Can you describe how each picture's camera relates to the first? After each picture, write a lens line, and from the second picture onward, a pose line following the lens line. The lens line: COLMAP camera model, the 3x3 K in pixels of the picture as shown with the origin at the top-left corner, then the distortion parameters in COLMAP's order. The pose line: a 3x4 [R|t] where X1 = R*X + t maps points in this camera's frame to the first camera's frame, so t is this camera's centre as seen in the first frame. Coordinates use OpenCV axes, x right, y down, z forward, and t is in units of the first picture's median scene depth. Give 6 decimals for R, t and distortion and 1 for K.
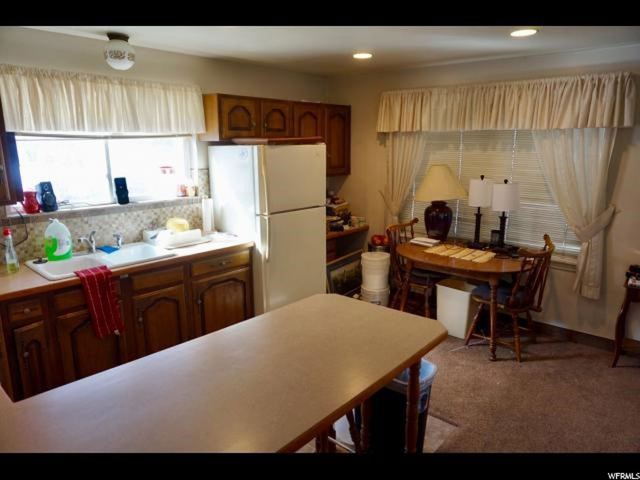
lens RADIAL K [[444.1, 0, 320.2], [0, 444.1, 241.3], [0, 0, 1]] dist [0.007027, 0.001848]
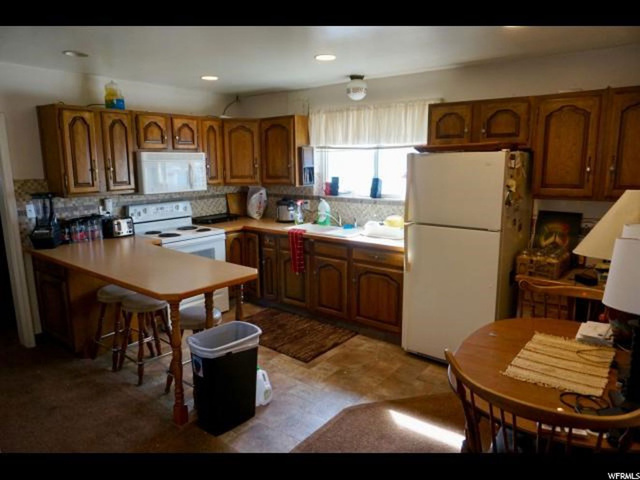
lens RADIAL K [[444.1, 0, 320.9], [0, 444.1, 238.8], [0, 0, 1]] dist [0.007027, 0.001848]
pose [[0.059975, 0.178441, -0.982121, 0.896056], [-0.215517, 0.963001, 0.161806, -0.151595], [0.974657, 0.201959, 0.096213, 0.762829]]
